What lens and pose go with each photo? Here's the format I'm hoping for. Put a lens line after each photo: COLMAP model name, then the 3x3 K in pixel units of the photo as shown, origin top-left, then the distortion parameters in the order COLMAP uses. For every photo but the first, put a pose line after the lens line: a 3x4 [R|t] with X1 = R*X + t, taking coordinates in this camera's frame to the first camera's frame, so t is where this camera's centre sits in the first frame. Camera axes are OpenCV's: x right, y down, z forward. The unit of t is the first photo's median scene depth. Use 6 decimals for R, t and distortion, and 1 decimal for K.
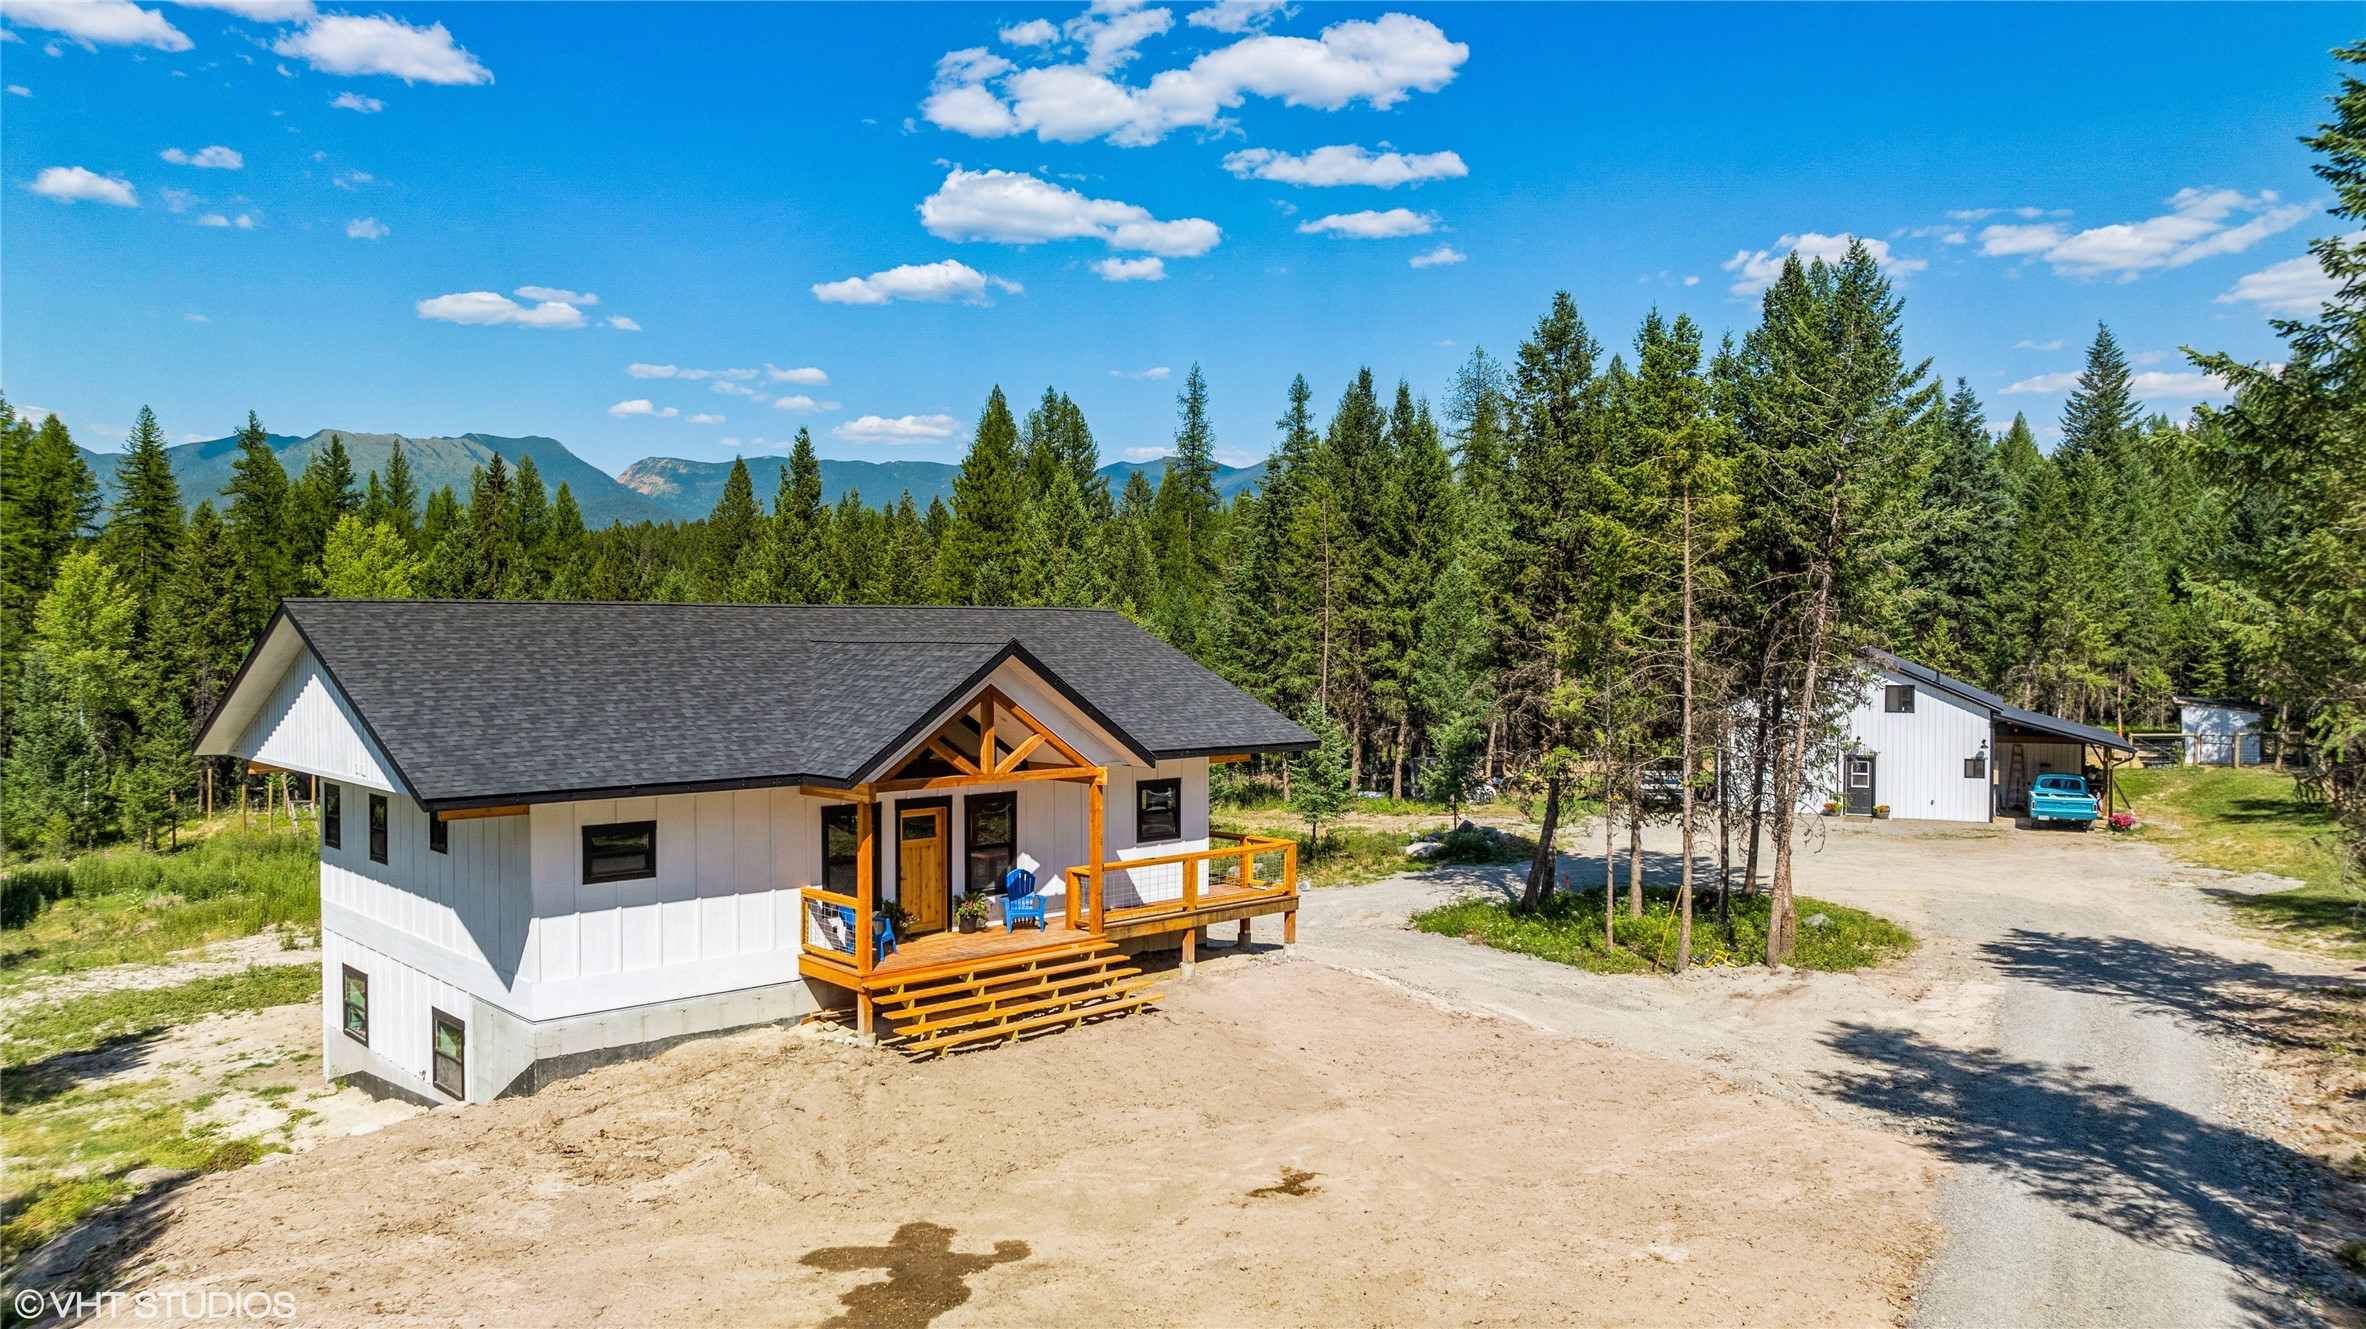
lens RADIAL K [[1660.2, 0, 1212.4], [0, 1660.2, 680.9], [0, 0, 1]] dist [-0.018222, 0.001776]
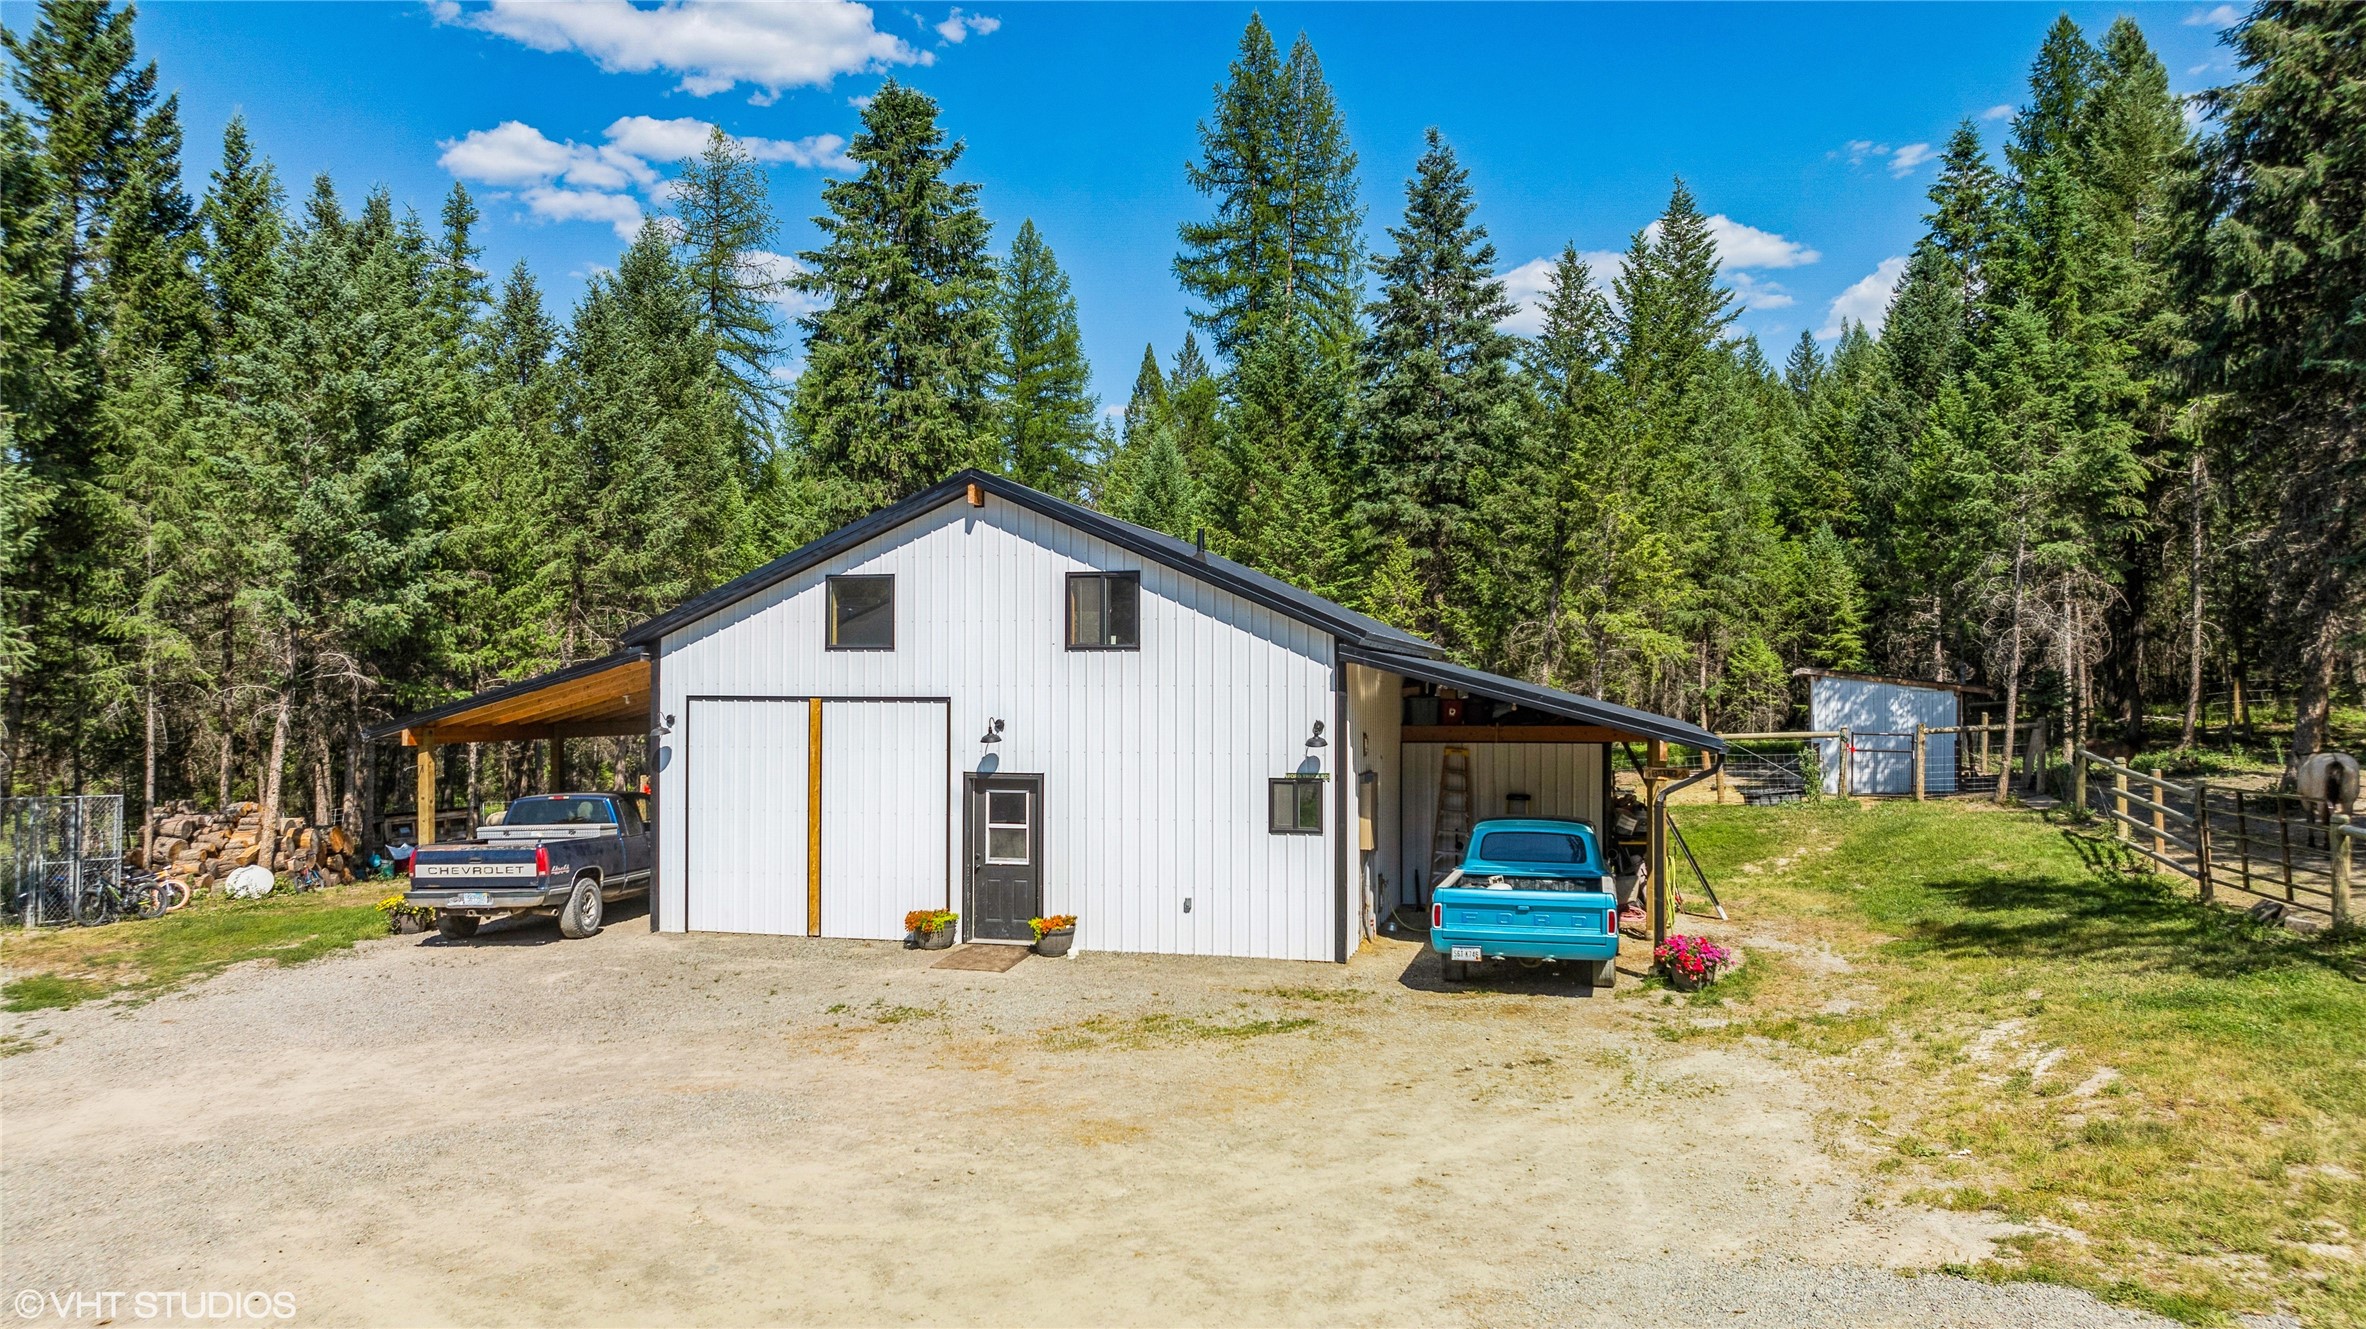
lens RADIAL K [[1669.1, 0, 1183.0], [0, 1669.1, 664.5], [0, 0, 1]] dist [-0.018300, 0.050067]
pose [[0.981633, 0.003883, 0.190741, 0.819397], [0.004243, 0.999101, -0.042178, 0.083790], [-0.190733, 0.042212, 0.980734, 1.459131]]
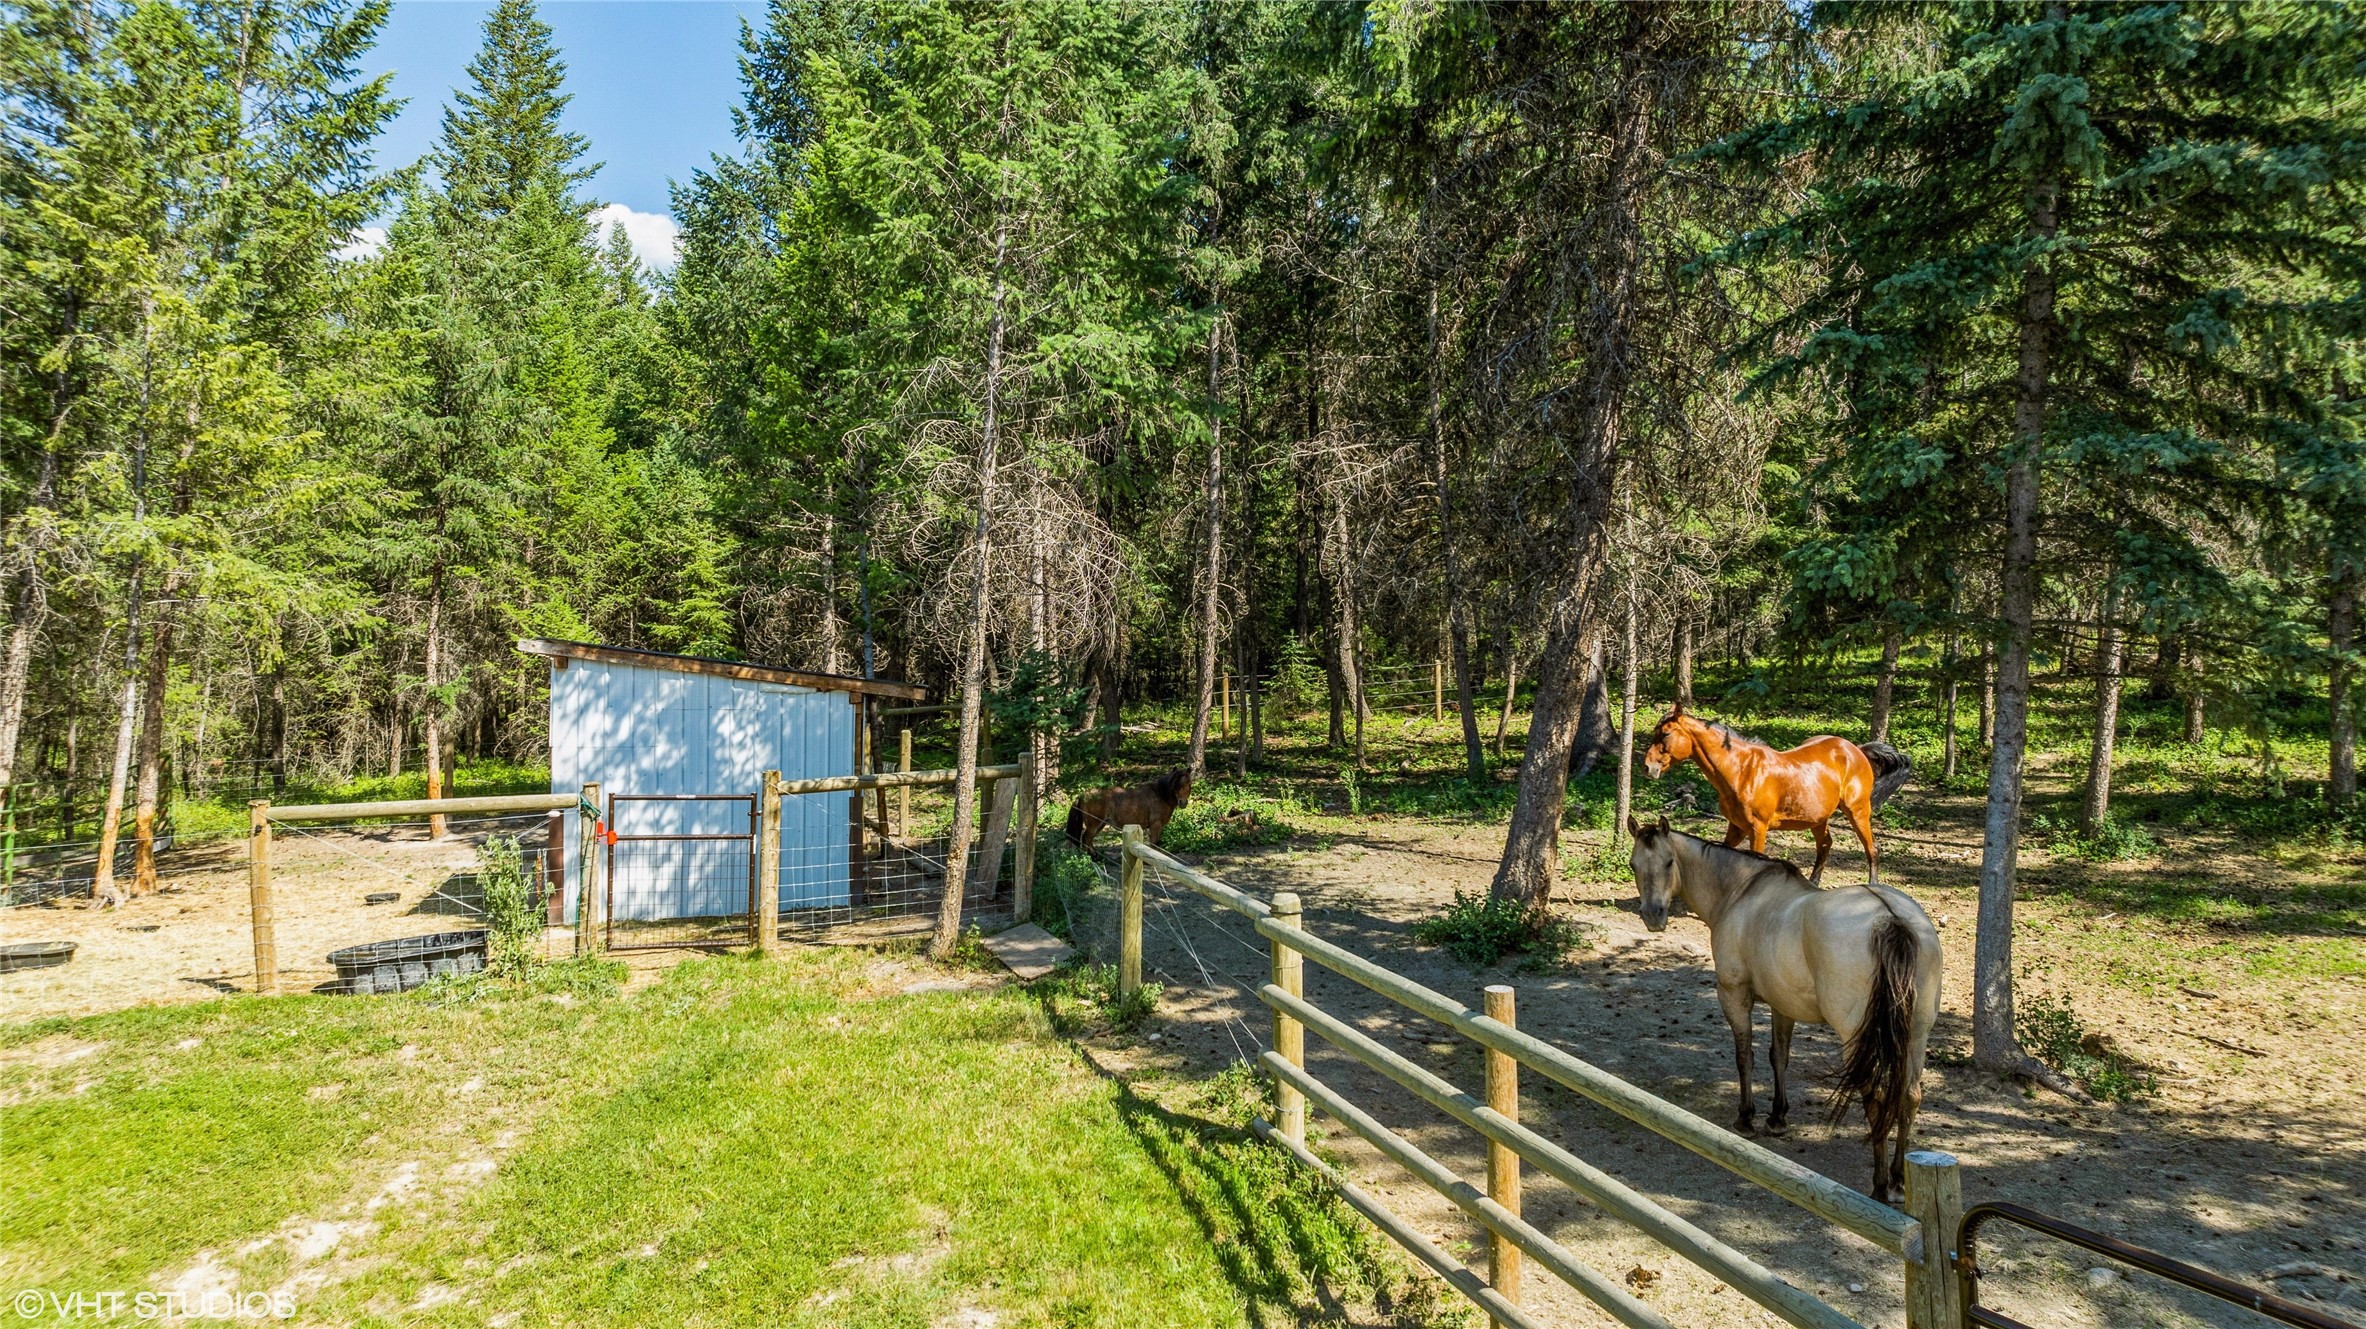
lens RADIAL K [[1669.1, 0, 1183.0], [0, 1669.1, 664.5], [0, 0, 1]] dist [-0.018300, 0.050067]
pose [[0.687571, 0.012094, 0.726017, 1.309916], [0.017202, 0.999309, -0.032937, 0.064074], [-0.725914, 0.035136, 0.686888, 2.126547]]
